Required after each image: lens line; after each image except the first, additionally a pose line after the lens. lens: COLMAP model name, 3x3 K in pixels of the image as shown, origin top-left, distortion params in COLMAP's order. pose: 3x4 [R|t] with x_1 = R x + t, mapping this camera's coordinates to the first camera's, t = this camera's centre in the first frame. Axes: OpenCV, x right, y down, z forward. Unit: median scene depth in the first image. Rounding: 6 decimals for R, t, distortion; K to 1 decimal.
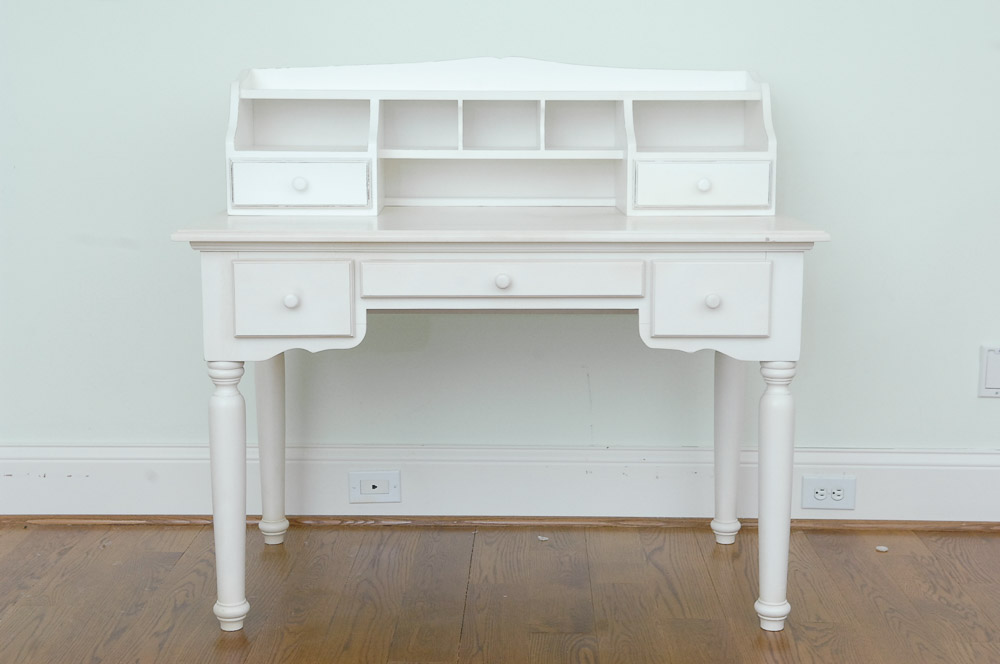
lens RADIAL K [[1491.0, 0, 500.0], [0, 1491.0, 332.0], [0, 0, 1]] dist [0.156719, 0.118727]
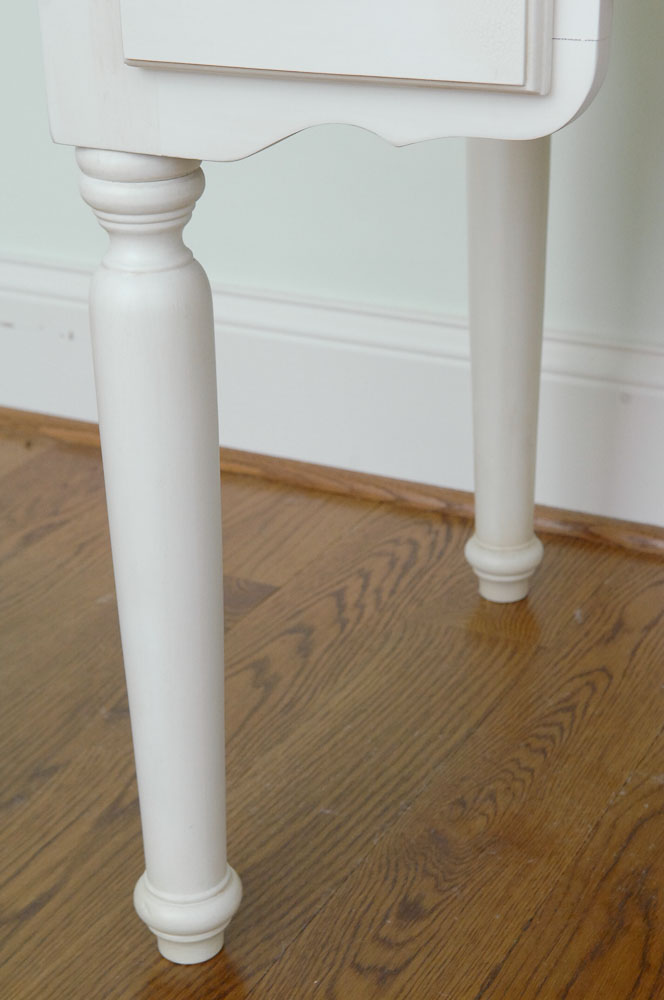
lens RADIAL K [[1860.2, 0, 312.2], [0, 1860.2, 498.7], [0, 0, 1]] dist [0.154007, 0.080350]
pose [[0.890823, 0.158341, -0.425867, 0.008194], [-0.042647, 0.962311, 0.268587, -0.012377], [0.452345, -0.221102, 0.864001, 0.626339]]
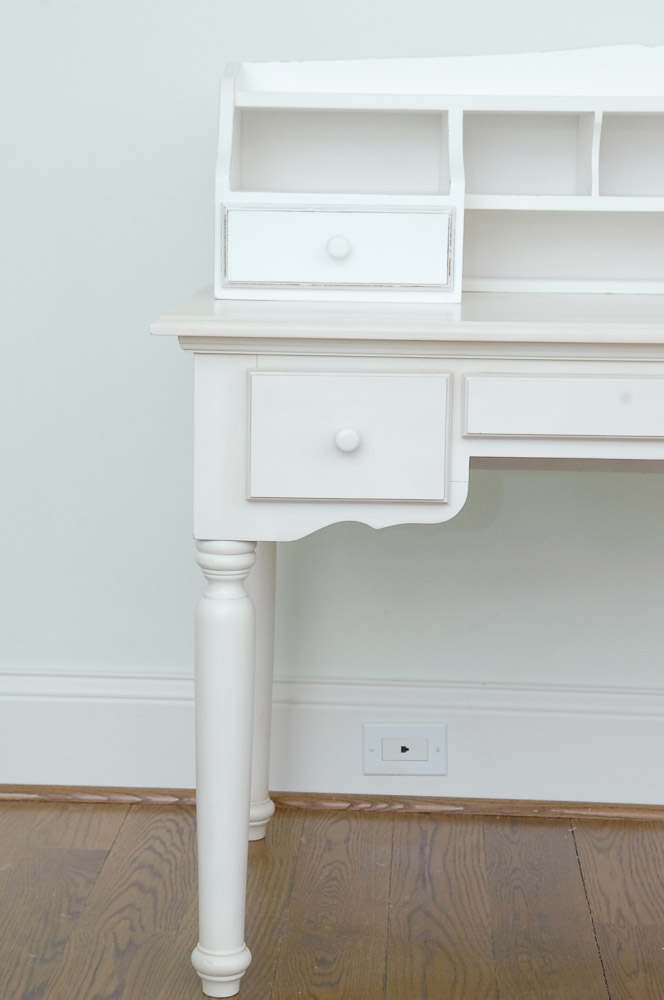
lens RADIAL K [[2040.5, 0, 332.0], [0, 2040.5, 500.0], [0, 0, 1]] dist [0.277523, -0.189756]
pose [[0.999551, 0.020584, -0.021766, -0.112189], [-0.020687, 0.999776, -0.004501, 0.005730], [0.021668, 0.004949, 0.999753, 0.174085]]
